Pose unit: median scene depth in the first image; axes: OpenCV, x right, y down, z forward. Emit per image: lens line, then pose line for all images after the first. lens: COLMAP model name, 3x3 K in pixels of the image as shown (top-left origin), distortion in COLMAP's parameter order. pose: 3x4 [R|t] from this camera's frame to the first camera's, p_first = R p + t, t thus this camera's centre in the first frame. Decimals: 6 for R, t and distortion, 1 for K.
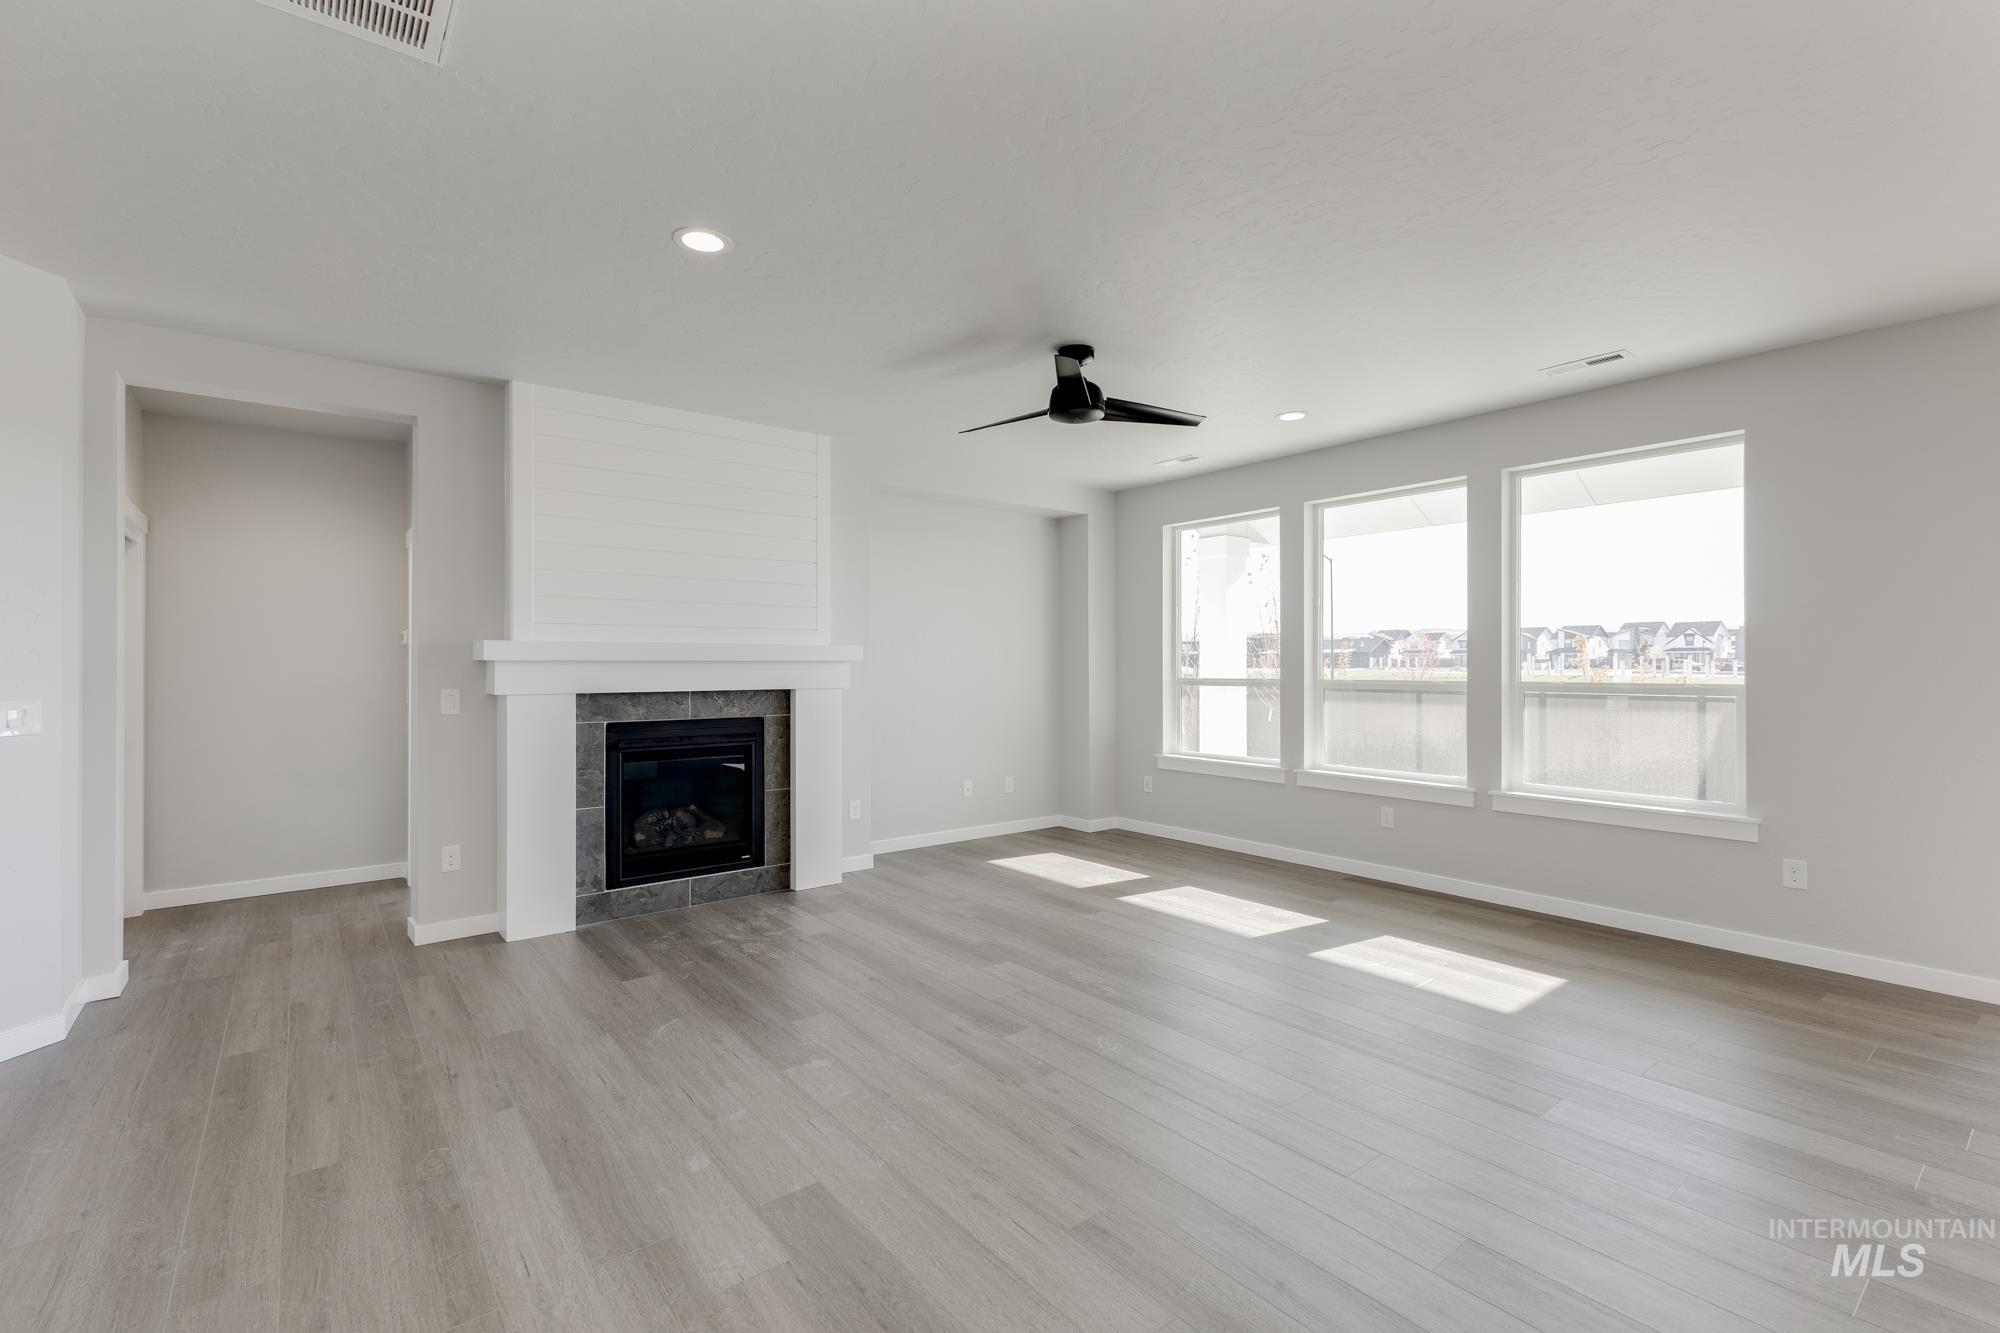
lens RADIAL K [[876.7, 0, 999.0], [0, 876.7, 661.1], [0, 0, 1]] dist [0.004213, 0.000276]
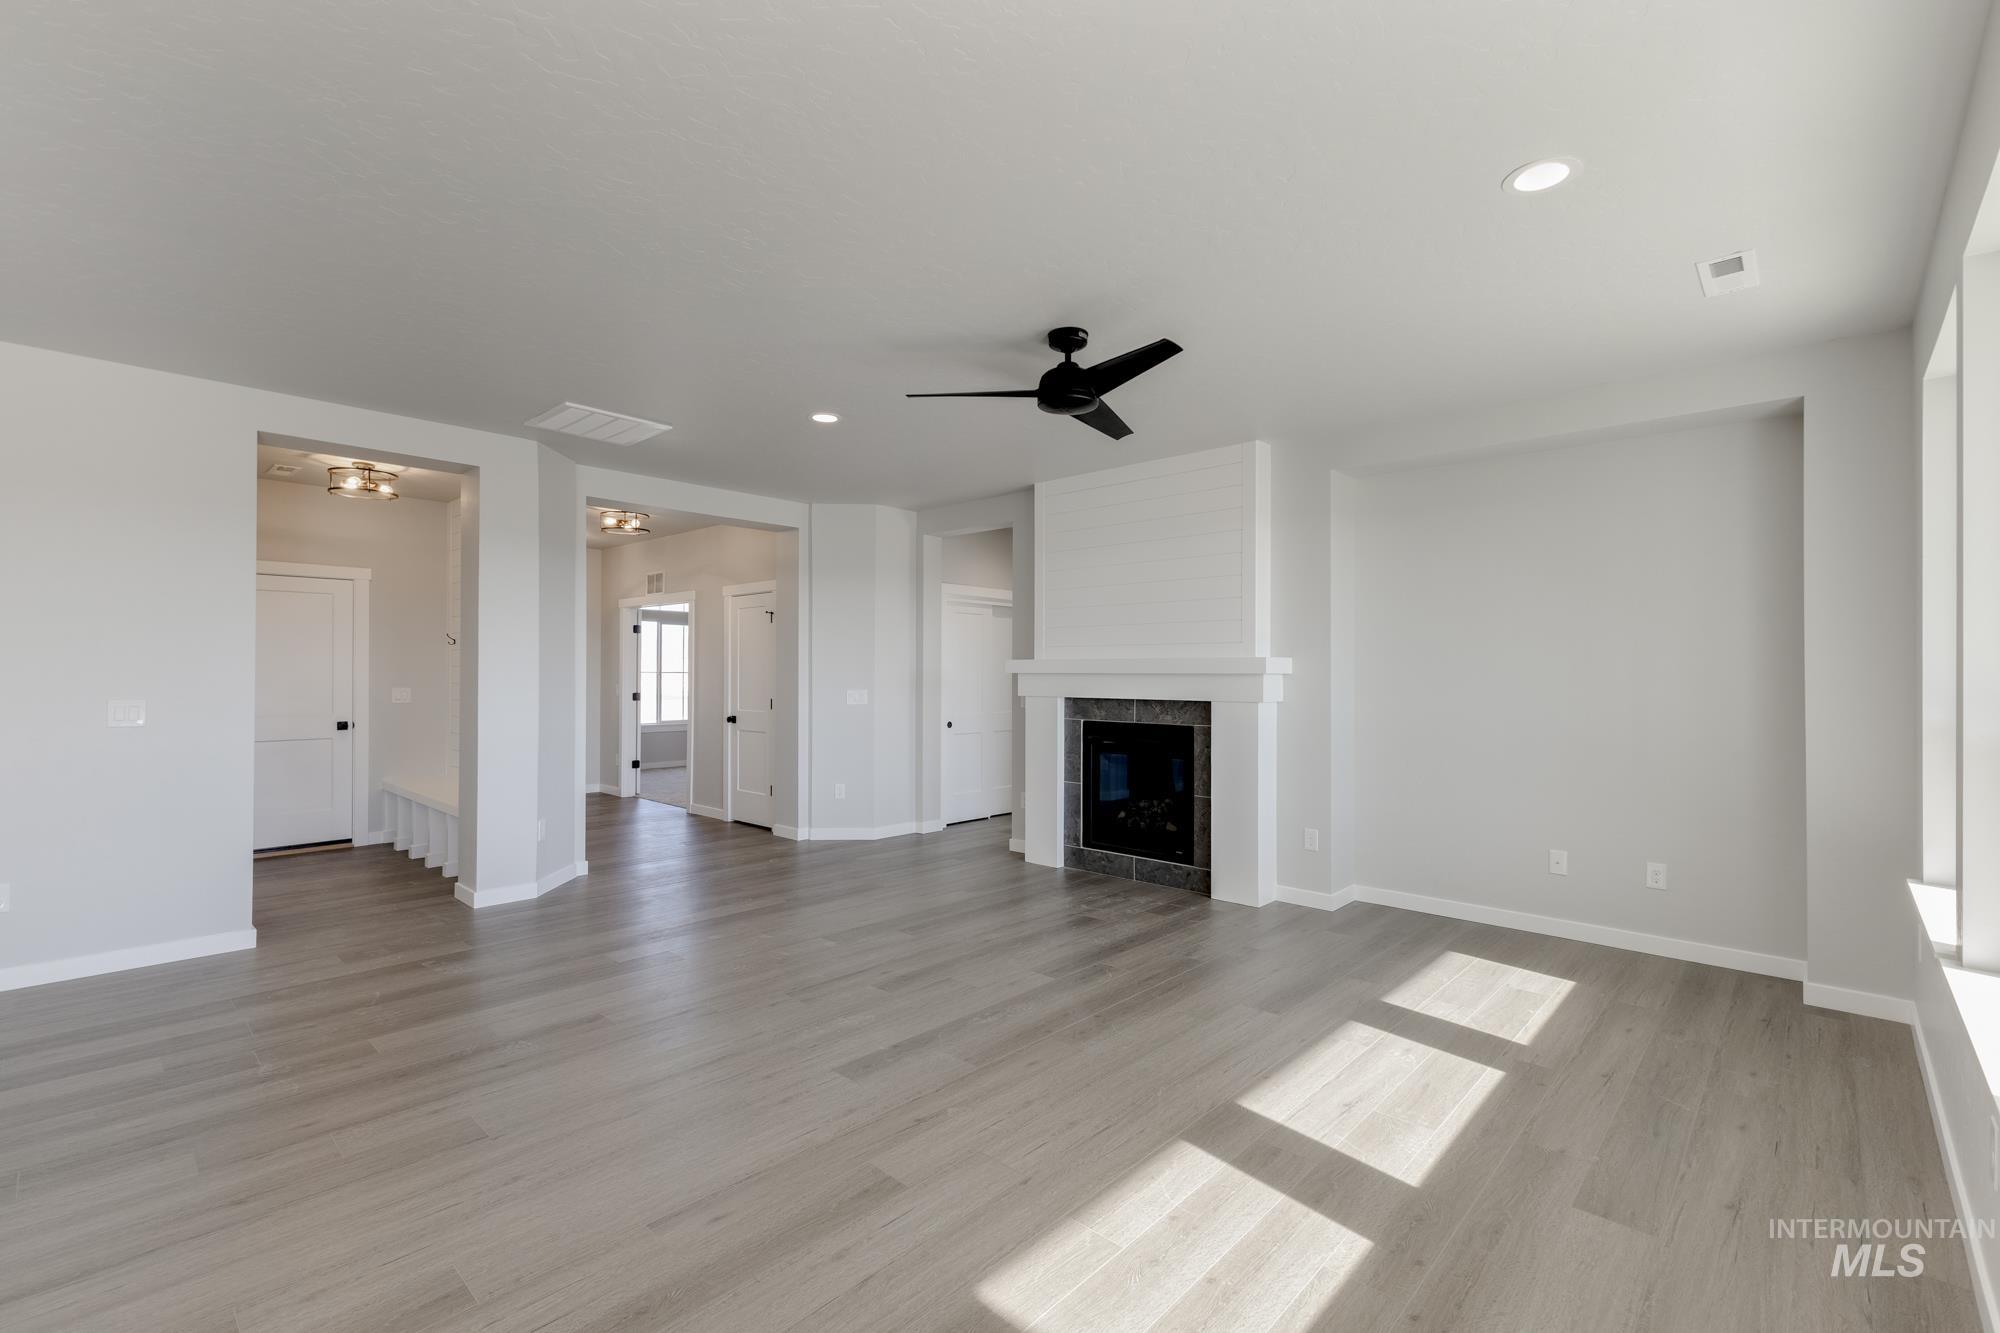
lens RADIAL K [[876.7, 0, 1003.3], [0, 876.7, 673.1], [0, 0, 1]] dist [0.004213, 0.000276]
pose [[0.150249, 0.001509, -0.988647, 0.825605], [-0.001879, 0.999997, 0.001241, -0.002411], [0.988646, 0.001671, 0.150251, 0.671030]]
